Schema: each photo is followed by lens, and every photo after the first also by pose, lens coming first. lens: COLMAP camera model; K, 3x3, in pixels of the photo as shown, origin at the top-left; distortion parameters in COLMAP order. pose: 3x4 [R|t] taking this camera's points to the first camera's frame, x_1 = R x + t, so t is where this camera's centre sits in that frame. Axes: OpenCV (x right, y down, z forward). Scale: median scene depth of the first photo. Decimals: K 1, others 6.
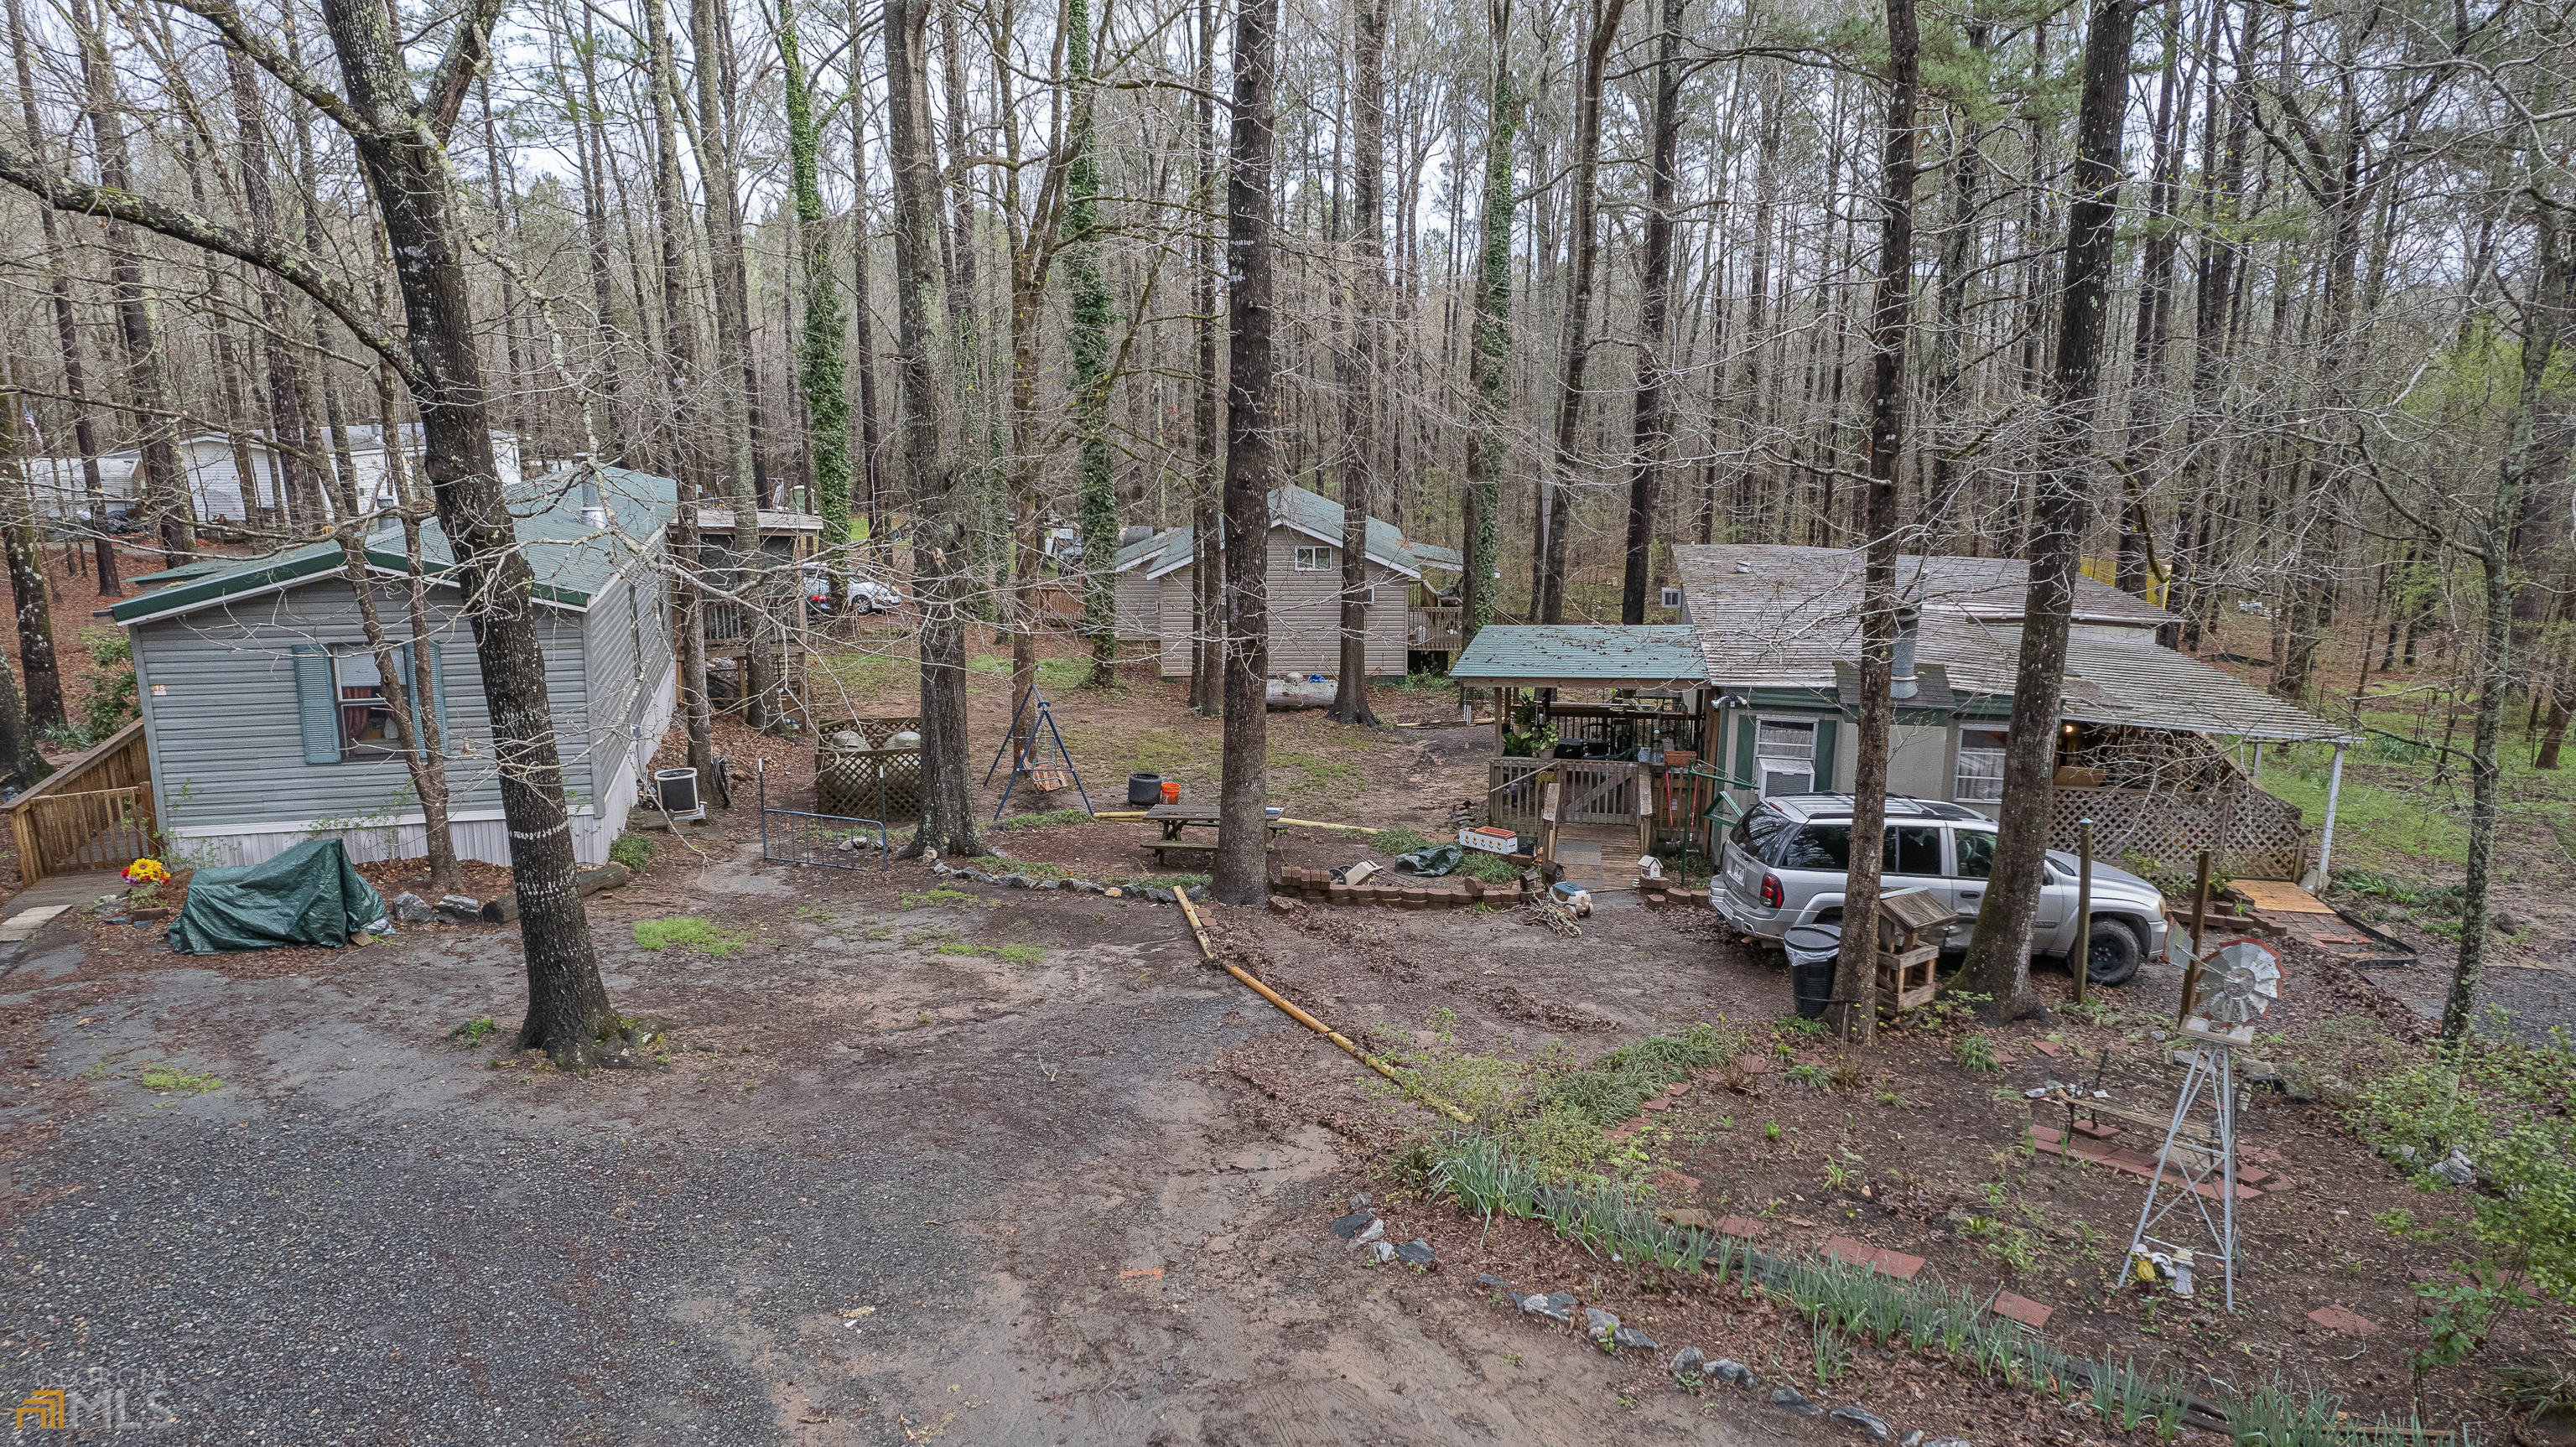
lens RADIAL K [[1647.6, 0, 1290.5], [0, 1647.6, 762.6], [0, 0, 1]] dist [-0.079458, 0.079445]
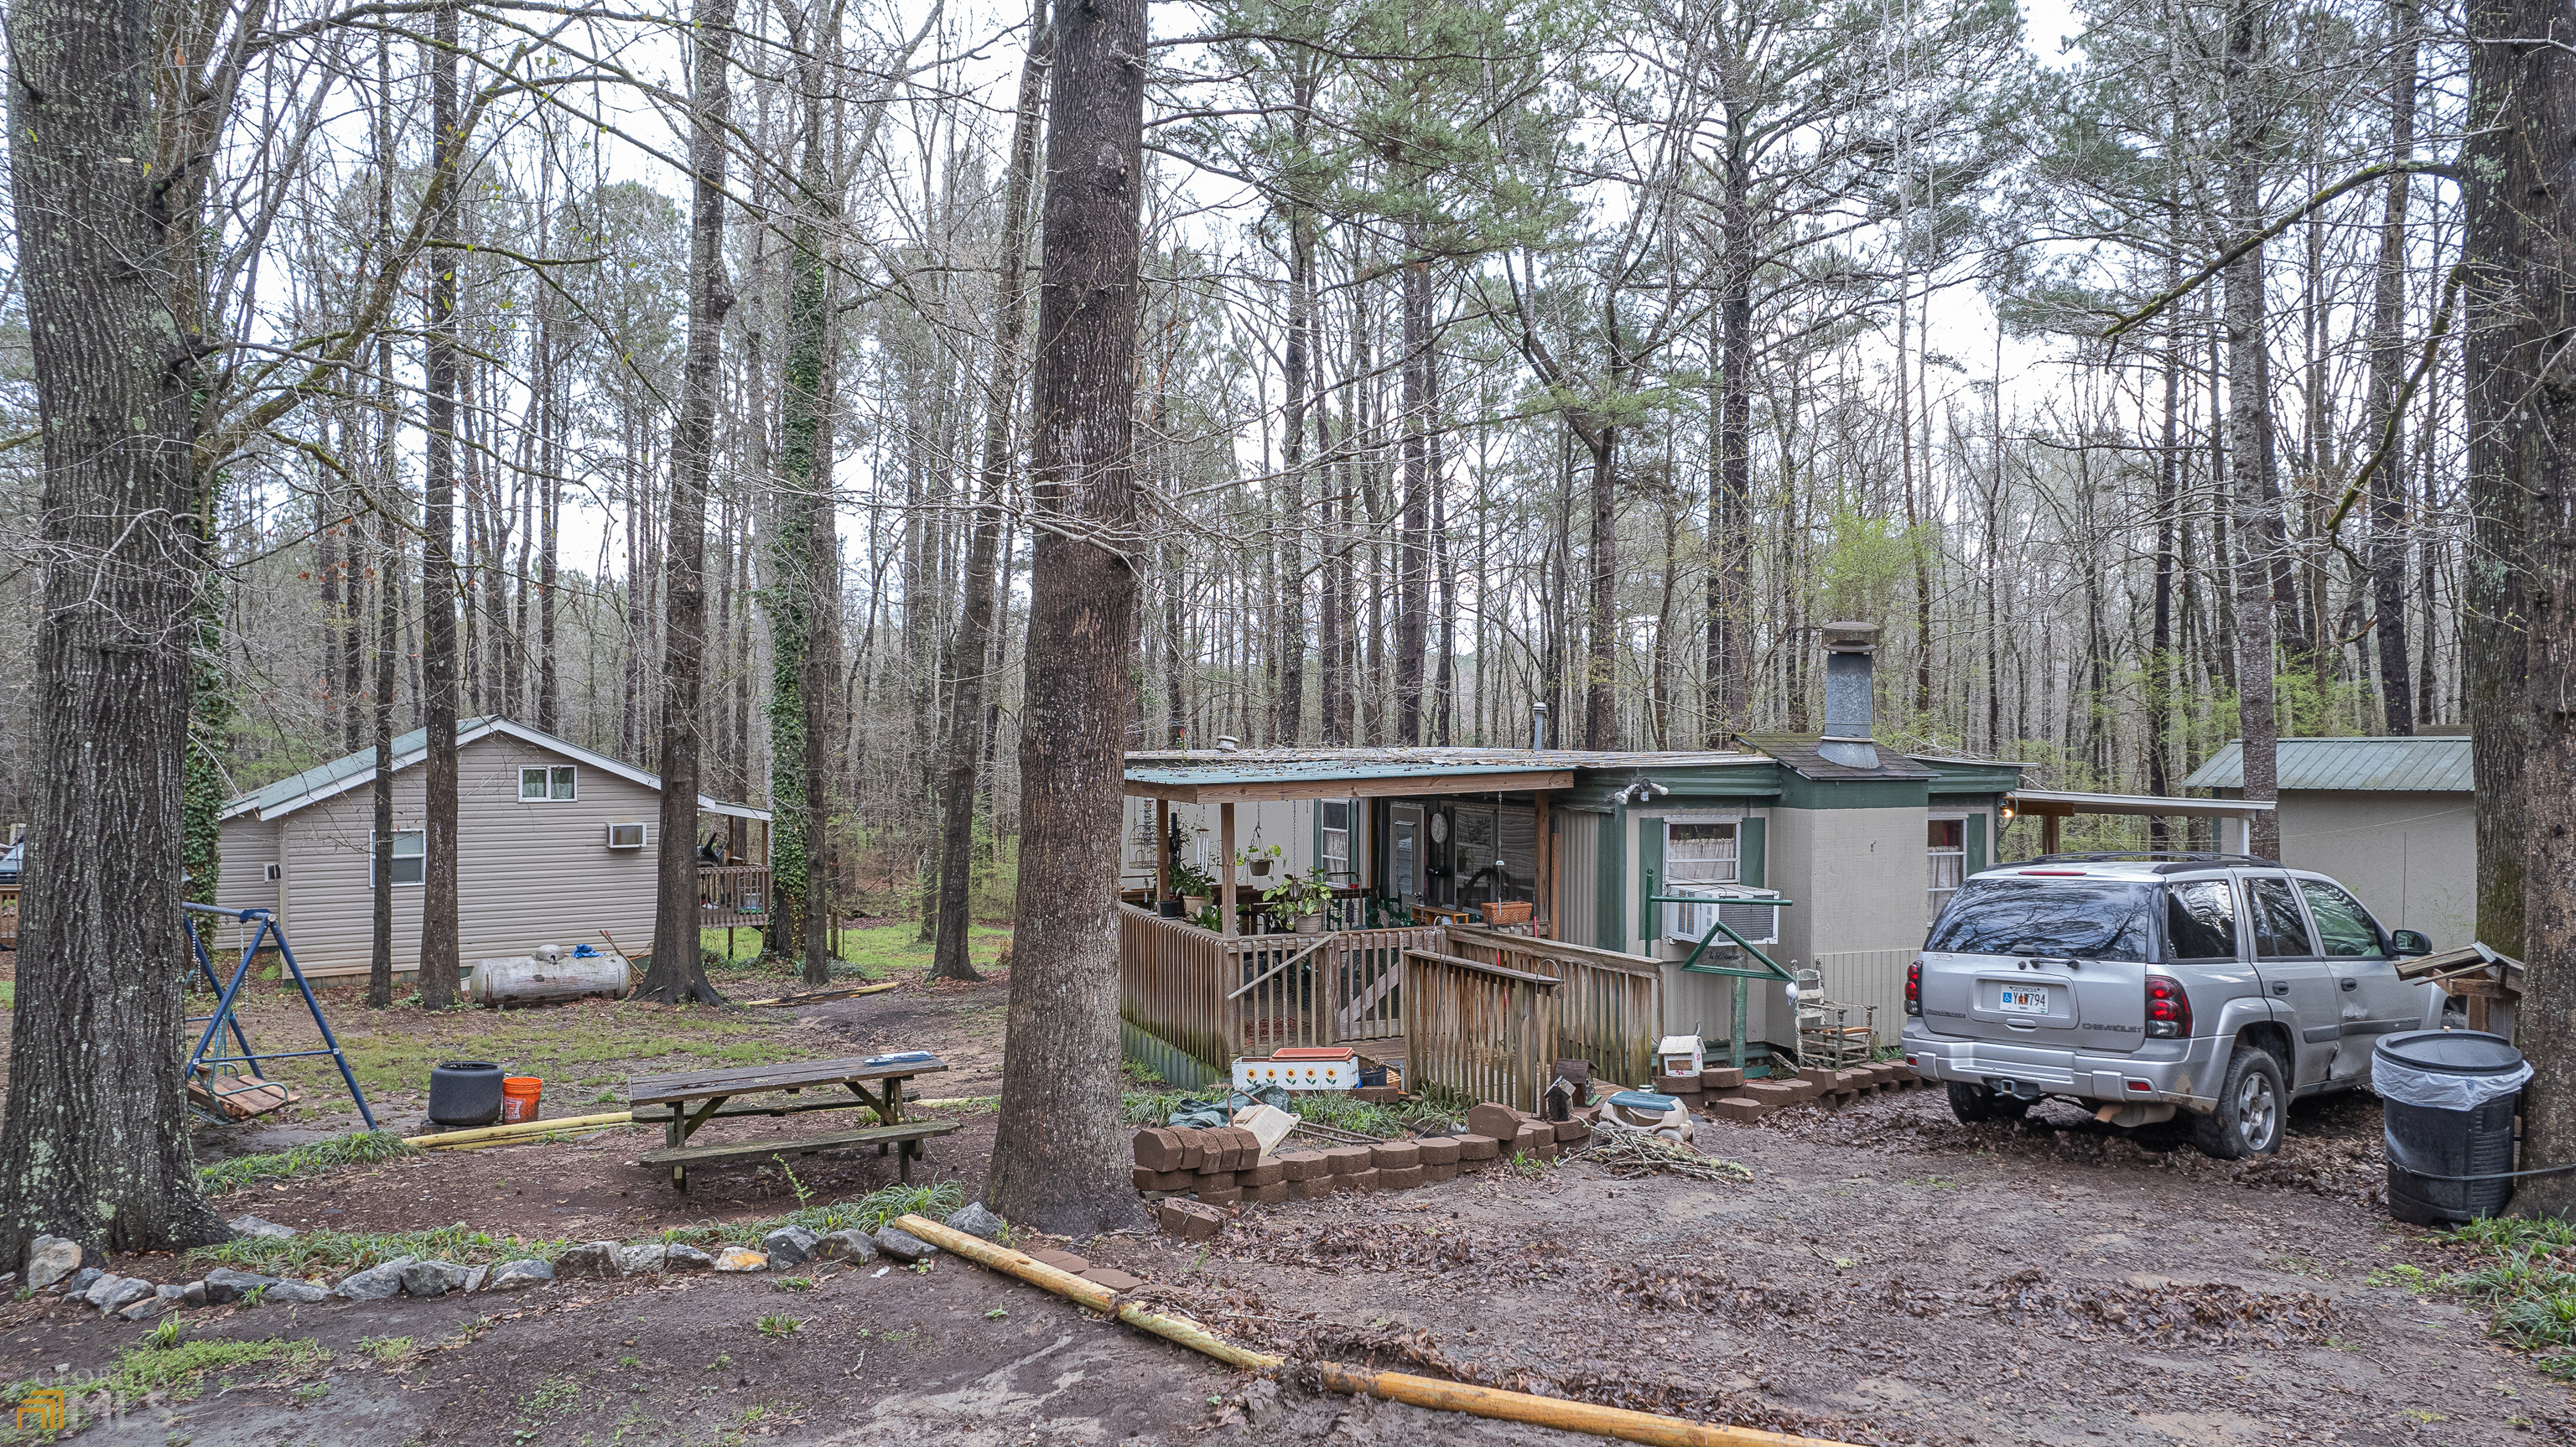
lens RADIAL K [[1647.6, 0, 1290.5], [0, 1647.6, 762.6], [0, 0, 1]] dist [-0.079458, 0.079445]
pose [[0.834267, -0.005704, 0.551332, -0.203150], [0.126780, 0.975138, -0.181752, 0.052514], [-0.536587, 0.221527, 0.814248, 0.617942]]
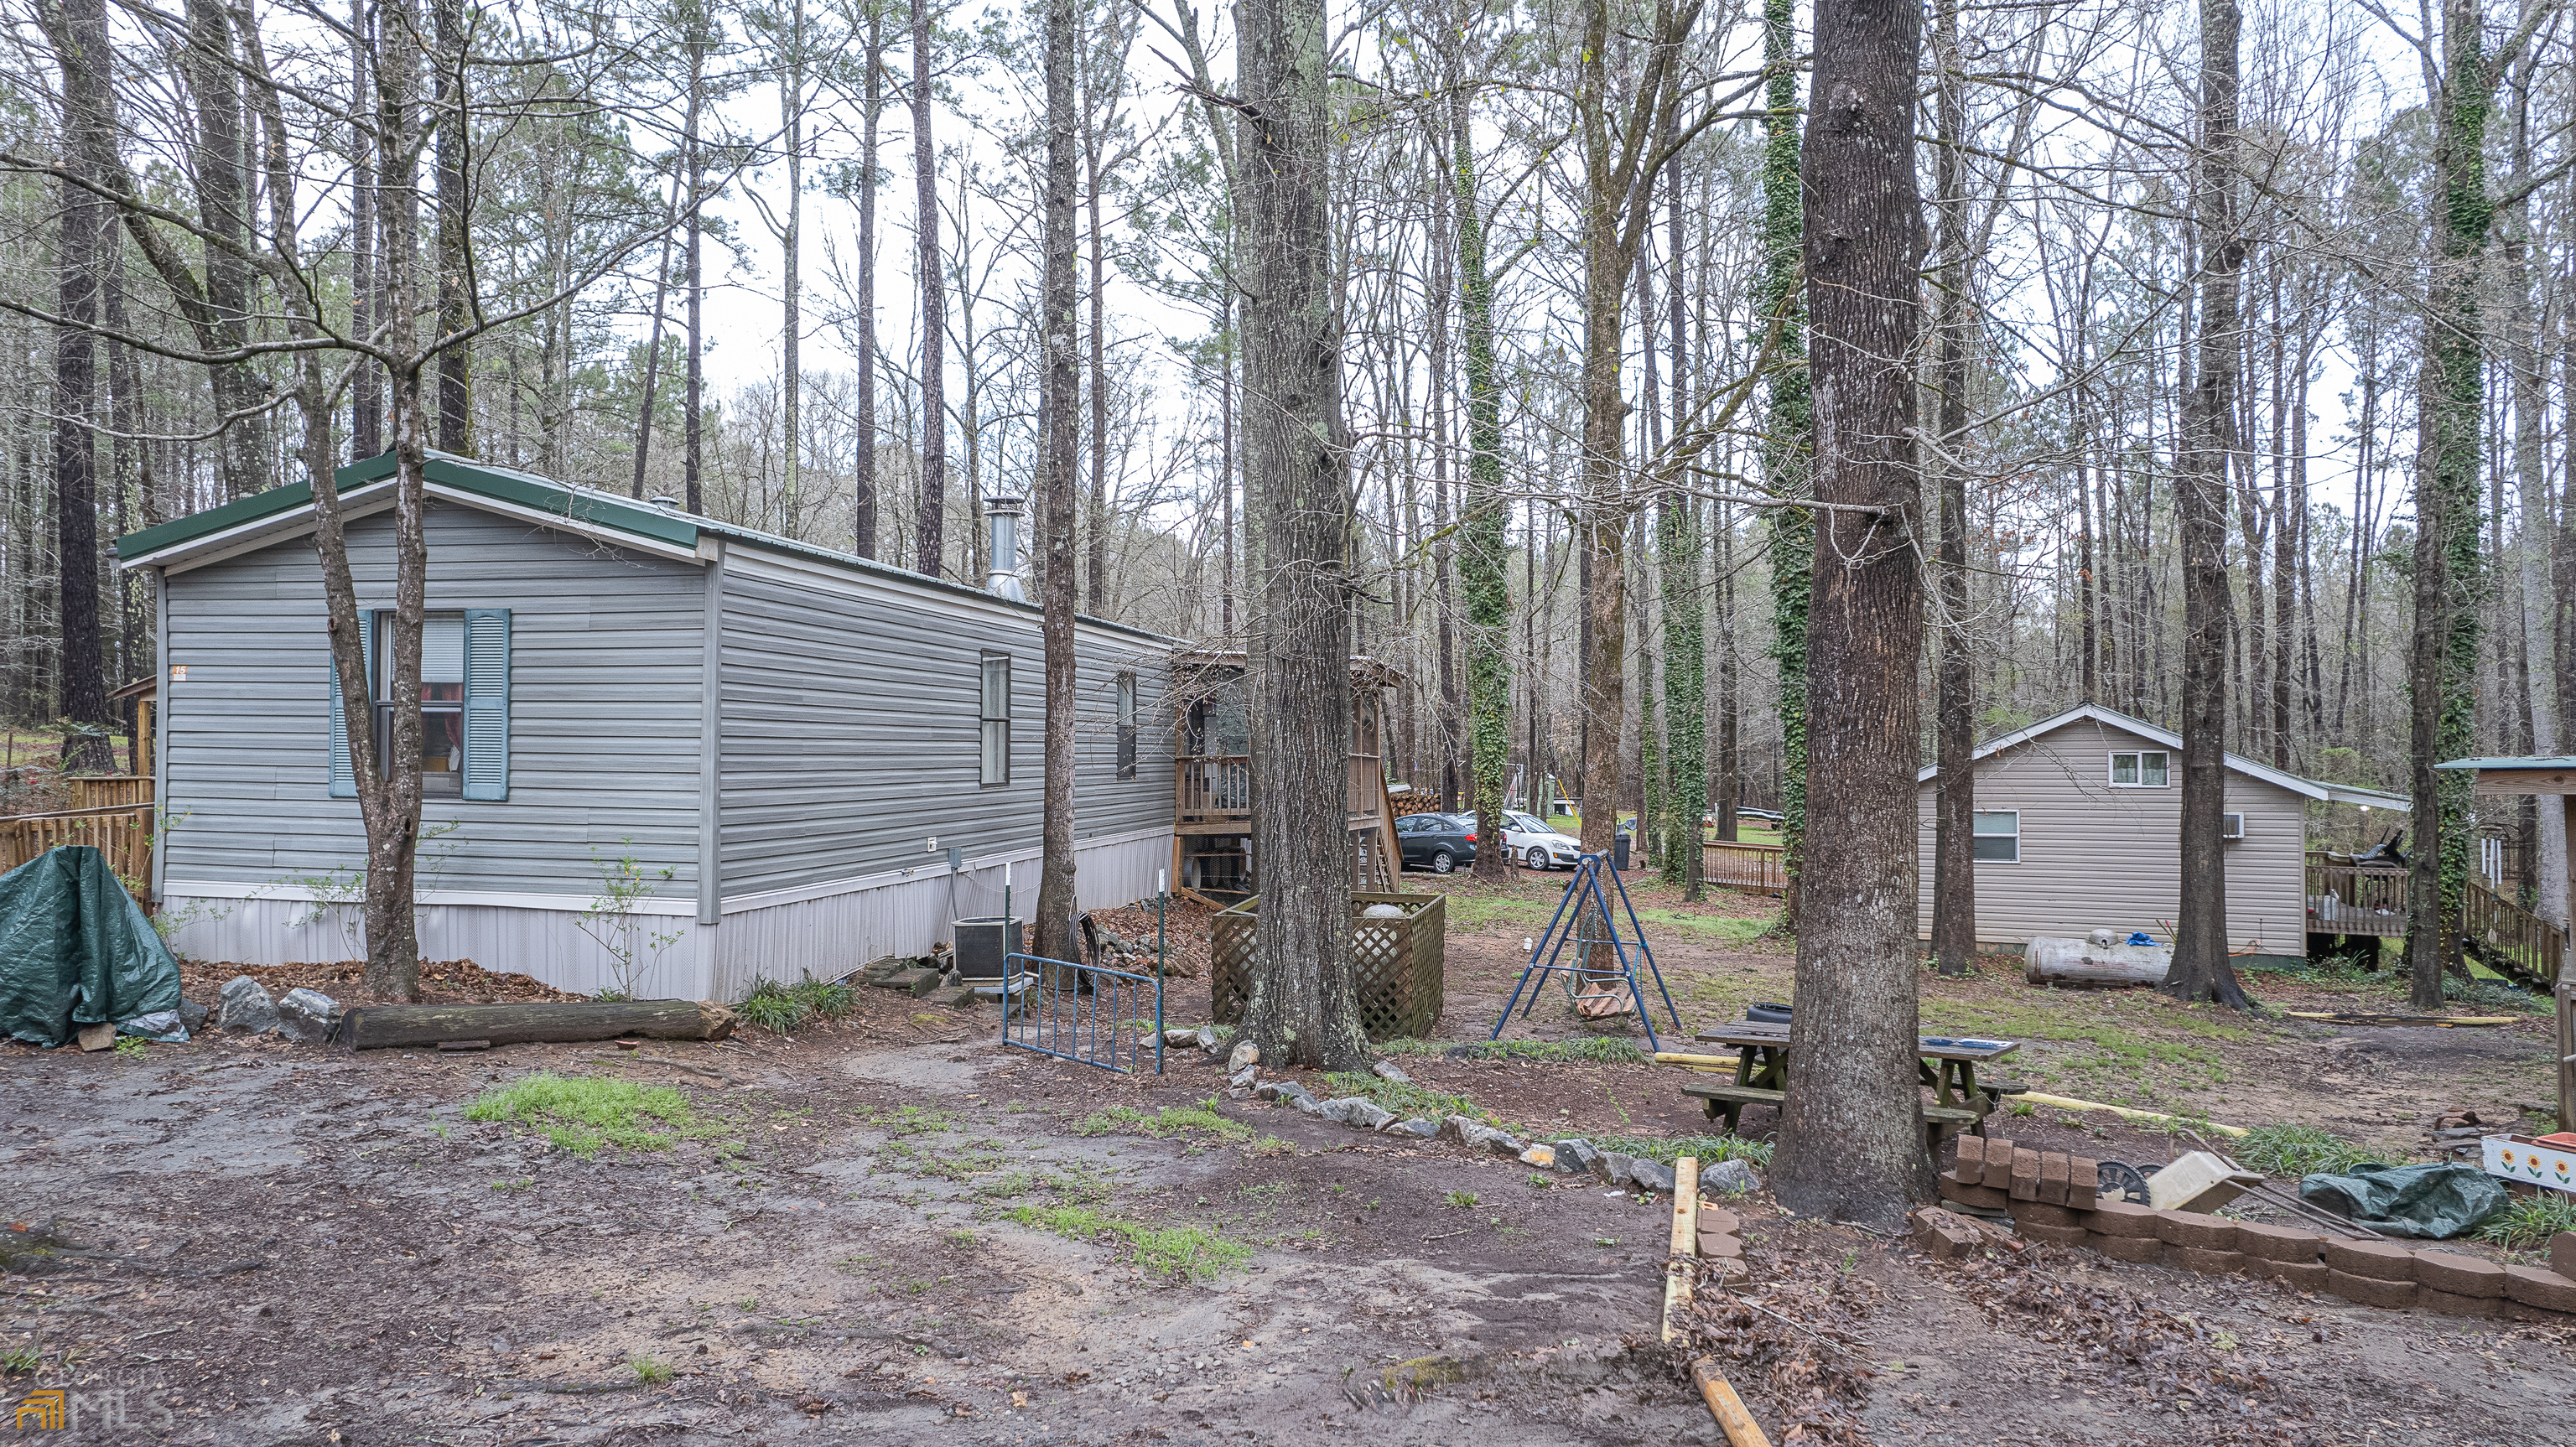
lens RADIAL K [[1647.6, 0, 1290.5], [0, 1647.6, 762.6], [0, 0, 1]] dist [-0.079458, 0.079445]
pose [[0.884494, 0.004835, -0.466526, 0.032694], [-0.105201, 0.976261, -0.189335, 0.066443], [0.454536, 0.216544, 0.864006, 0.582989]]
